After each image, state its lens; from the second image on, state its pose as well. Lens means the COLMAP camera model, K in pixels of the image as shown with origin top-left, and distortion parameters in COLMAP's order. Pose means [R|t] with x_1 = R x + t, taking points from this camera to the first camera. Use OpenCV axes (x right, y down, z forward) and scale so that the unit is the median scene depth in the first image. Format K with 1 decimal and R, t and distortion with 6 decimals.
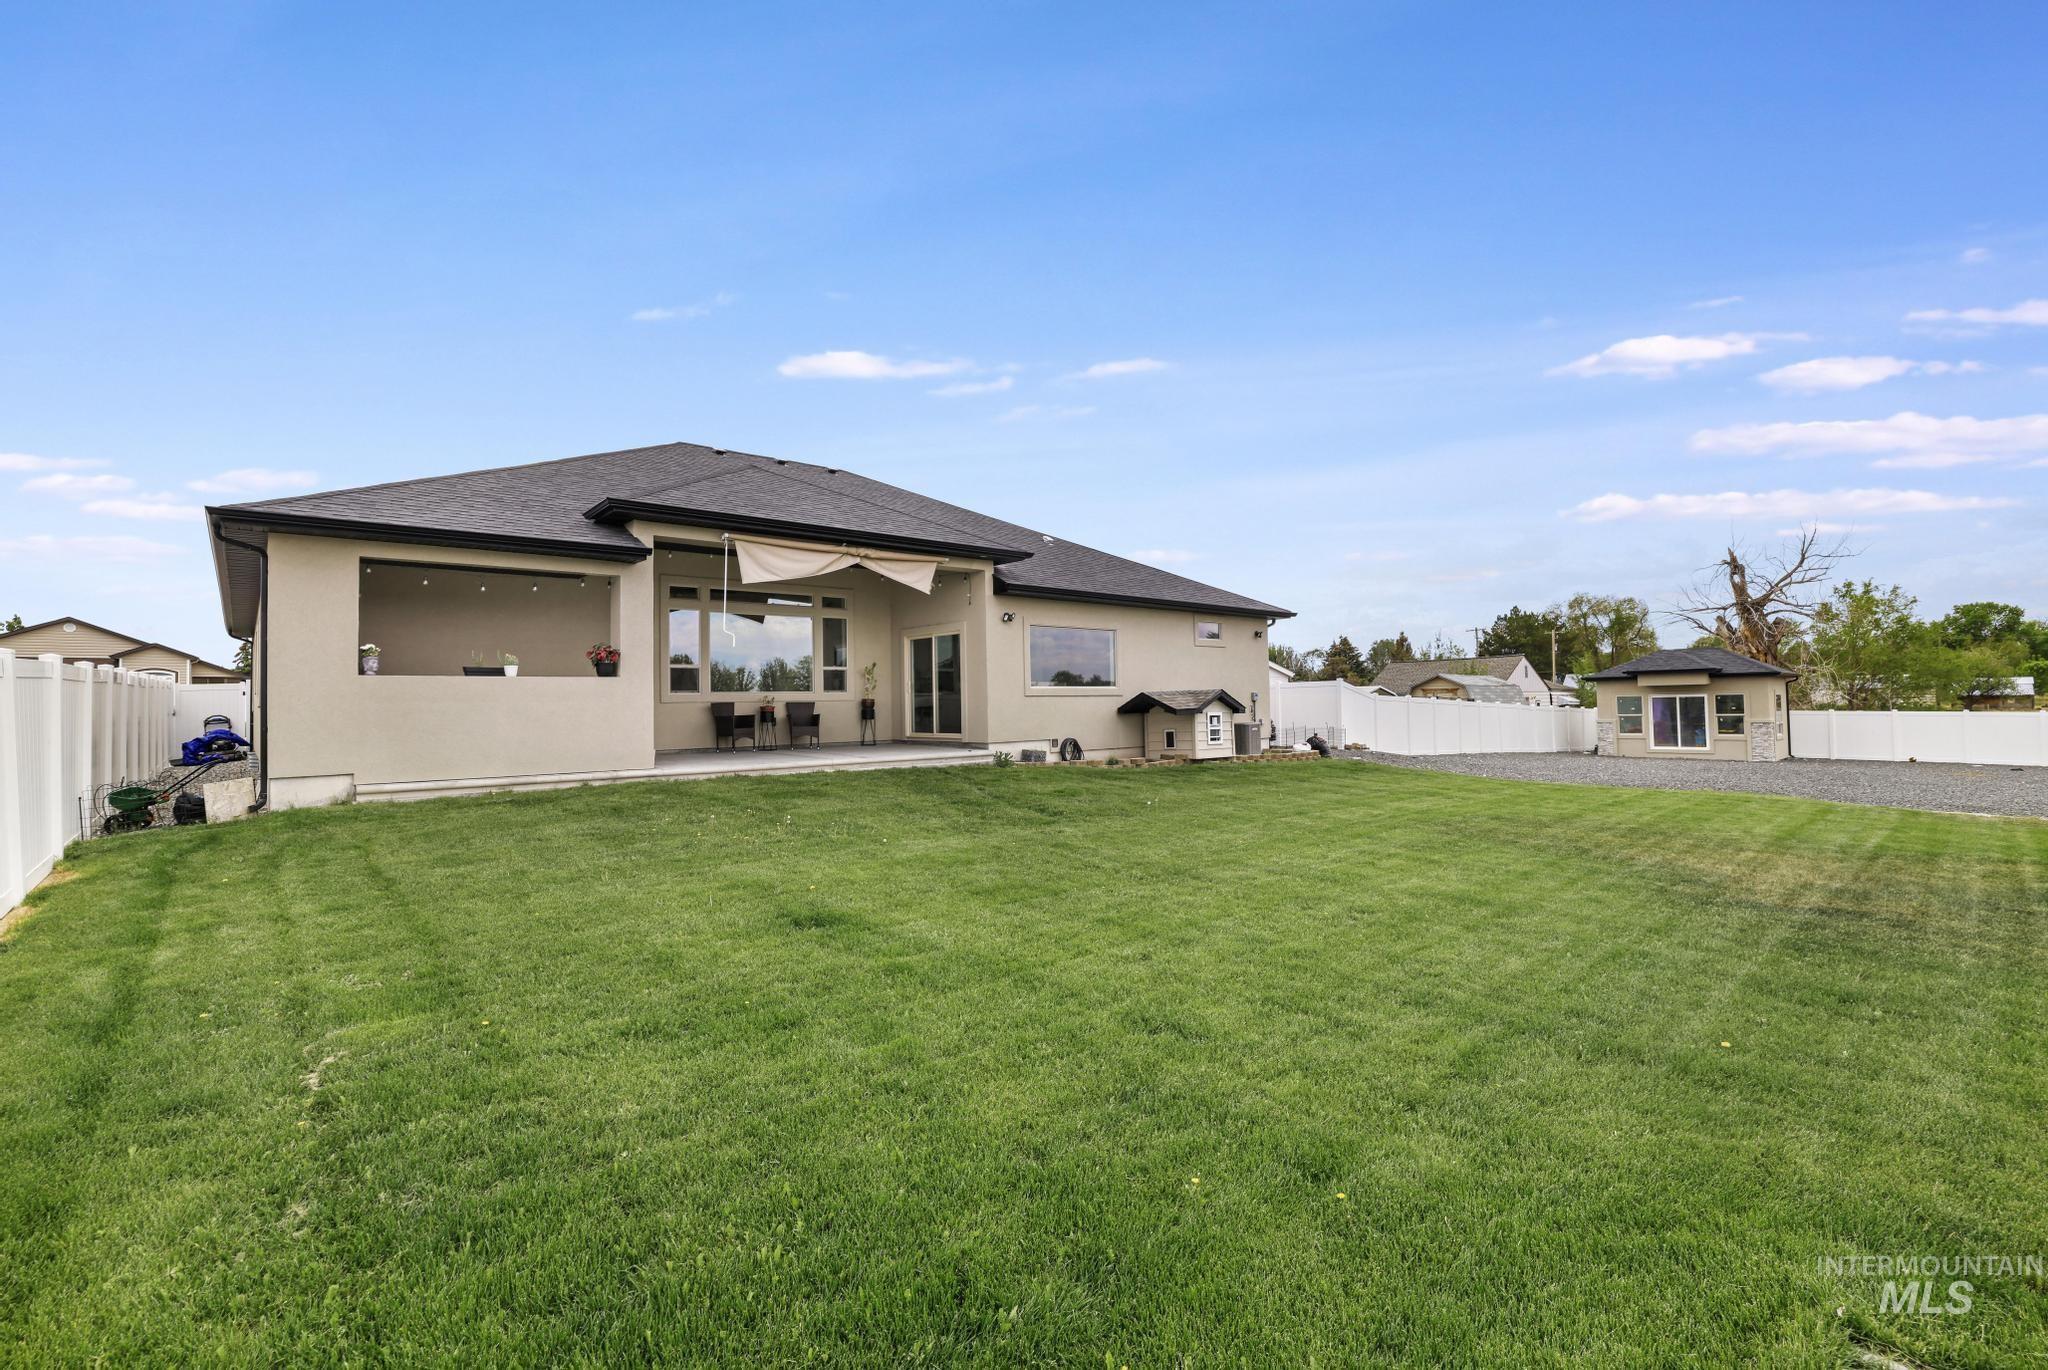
lens RADIAL K [[897.8, 0, 1015.3], [0, 897.8, 677.2], [0, 0, 1]] dist [-0.045084, 0.019569]
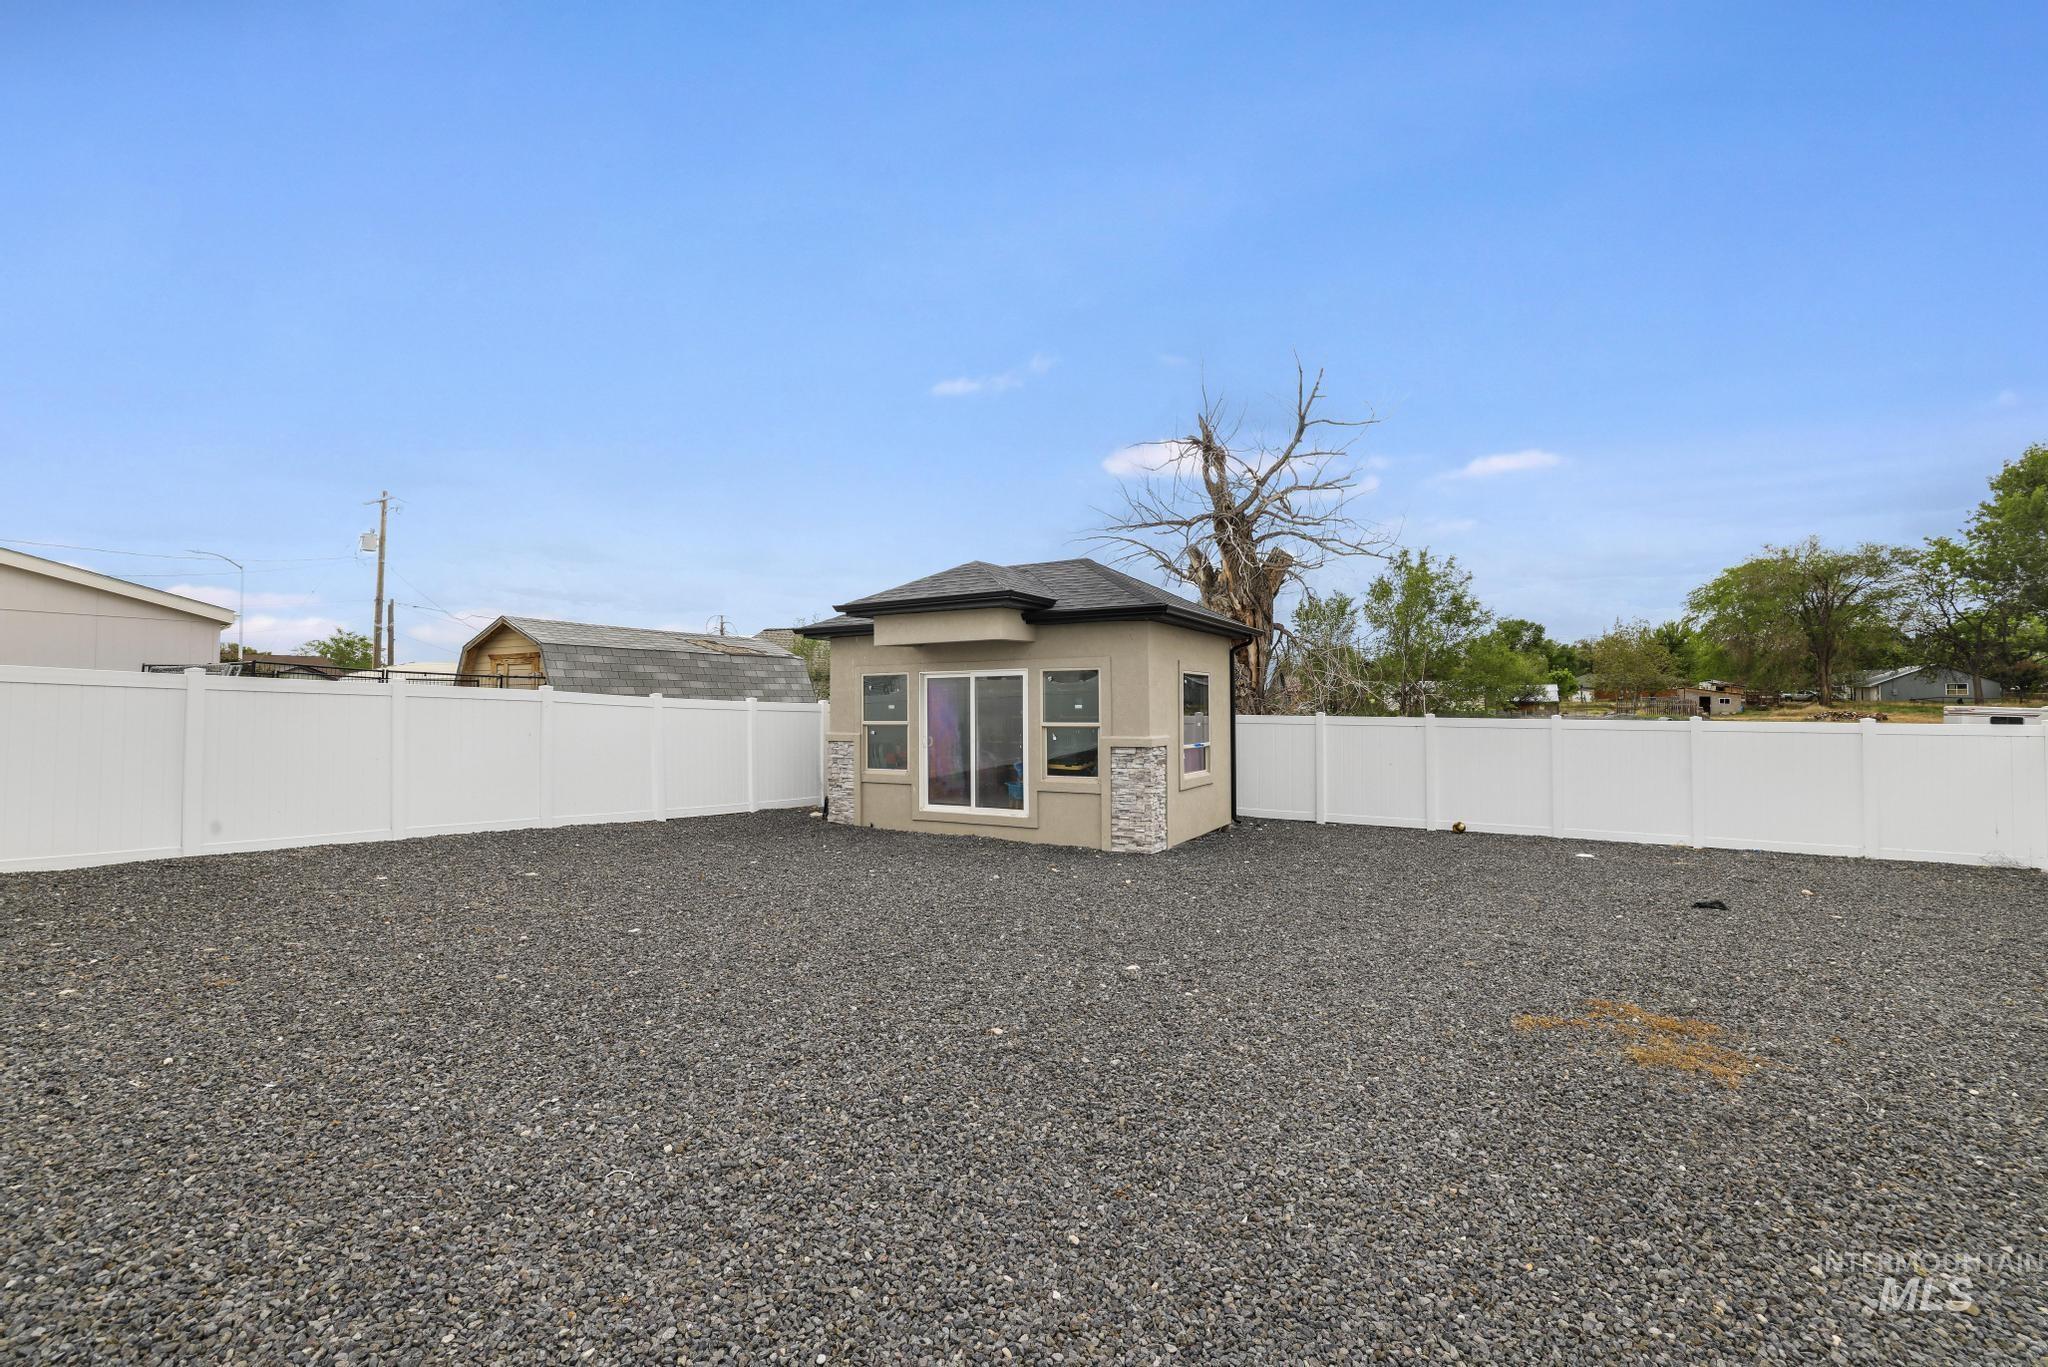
lens RADIAL K [[897.8, 0, 1015.3], [0, 897.8, 675.7], [0, 0, 1]] dist [-0.045084, 0.019569]
pose [[0.947005, 0.020346, 0.320574, 0.637207], [-0.019353, 0.999793, -0.006285, 0.024006], [-0.320636, -0.000252, 0.947202, 0.617004]]
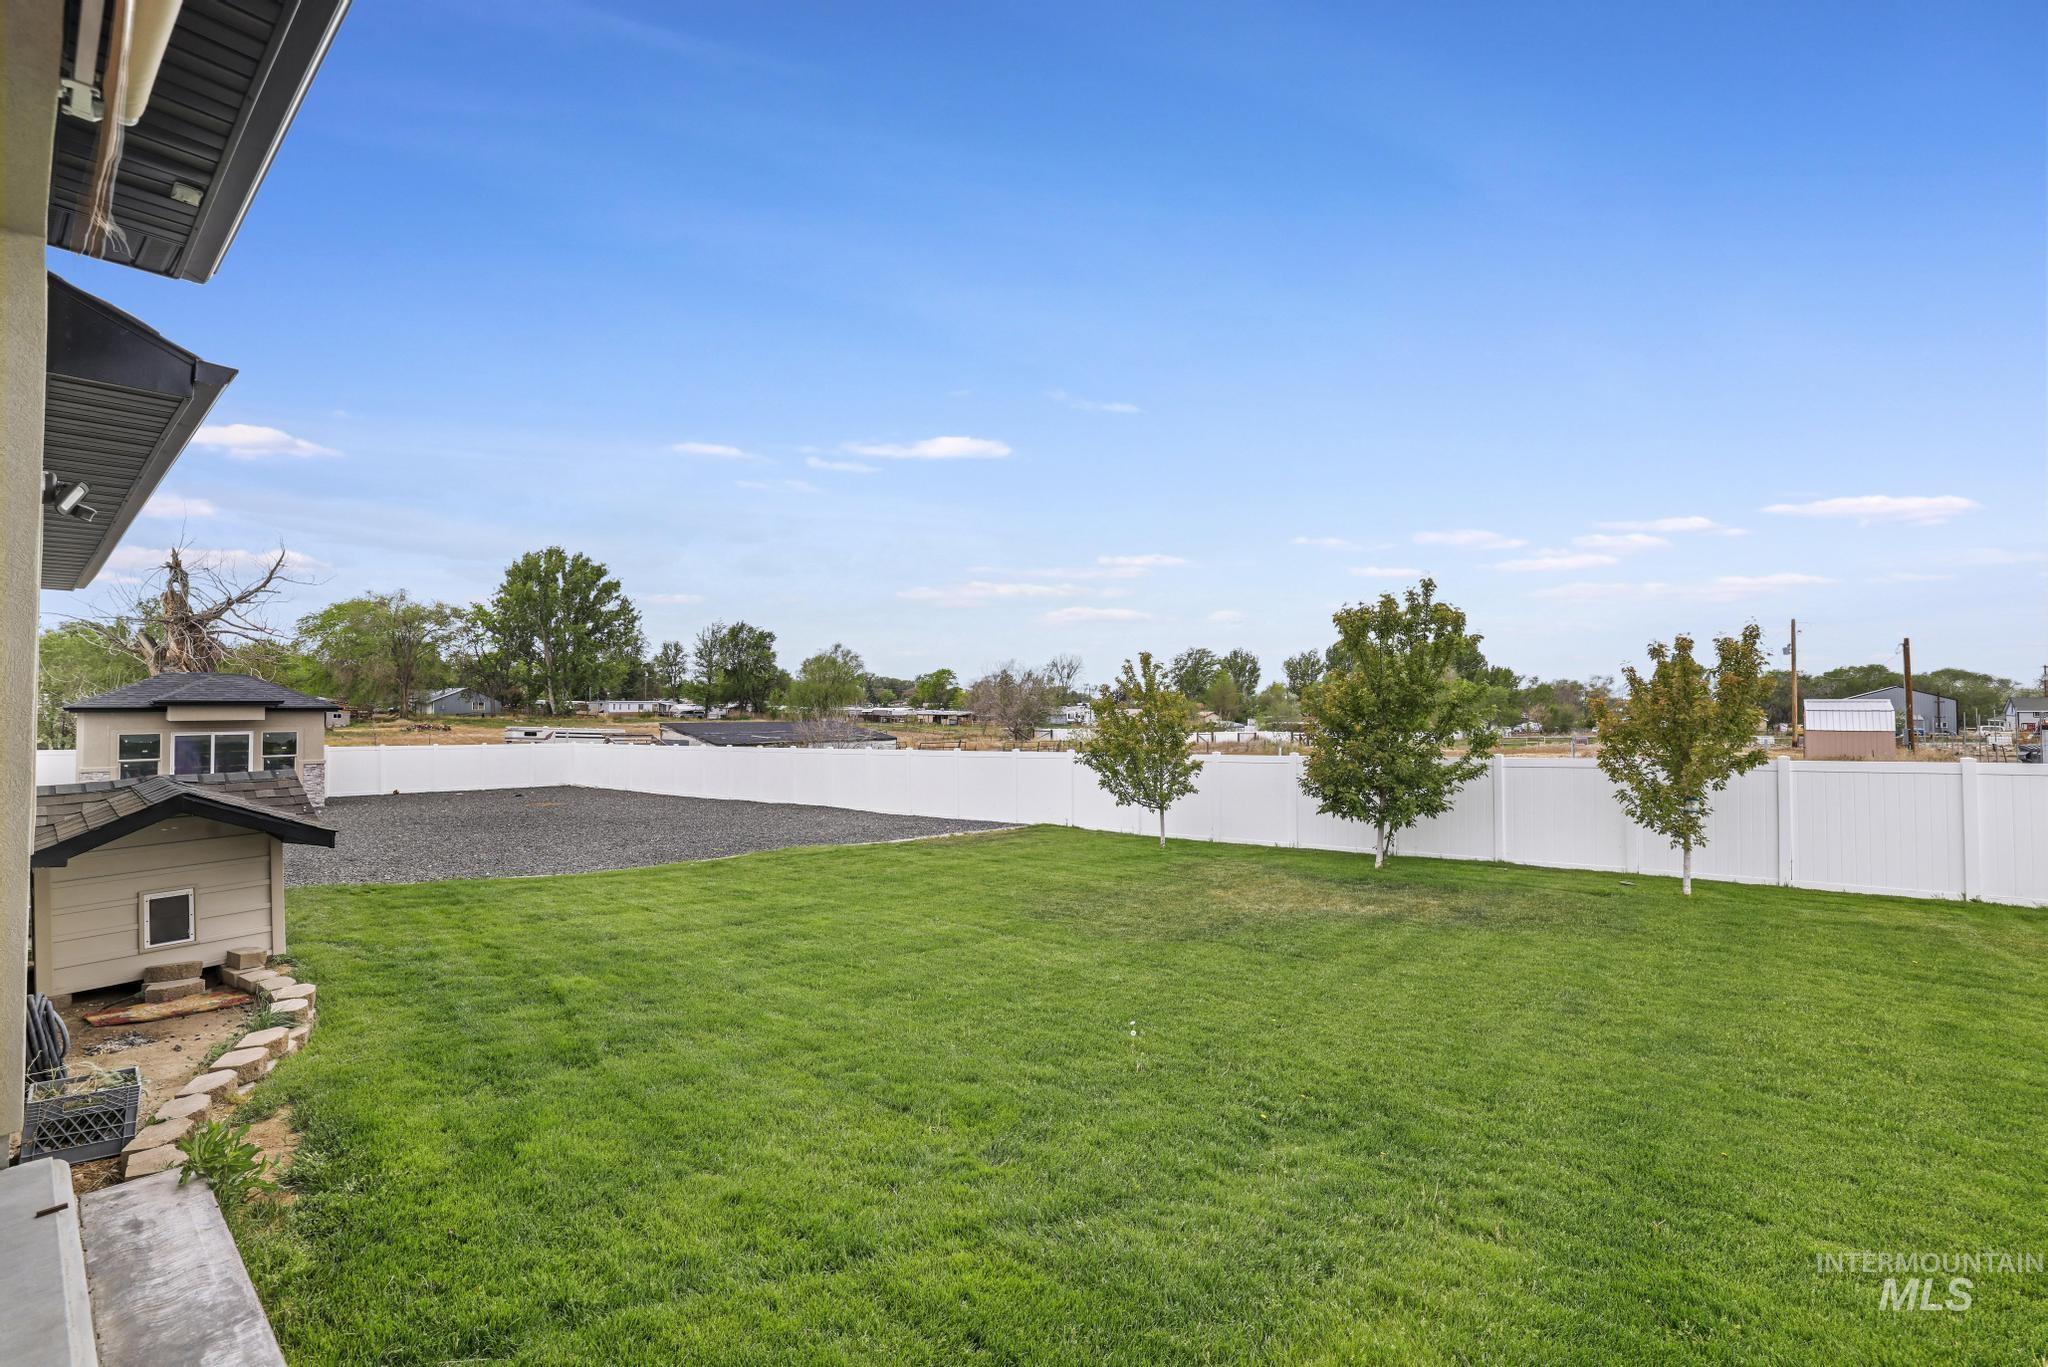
lens RADIAL K [[897.8, 0, 1015.3], [0, 897.8, 675.7], [0, 0, 1]] dist [-0.045084, 0.019569]
pose [[-0.142791, 0.048626, 0.988558, -0.123272], [-0.031140, 0.998077, -0.053592, -0.010662], [-0.989263, -0.038436, -0.141003, 0.399946]]
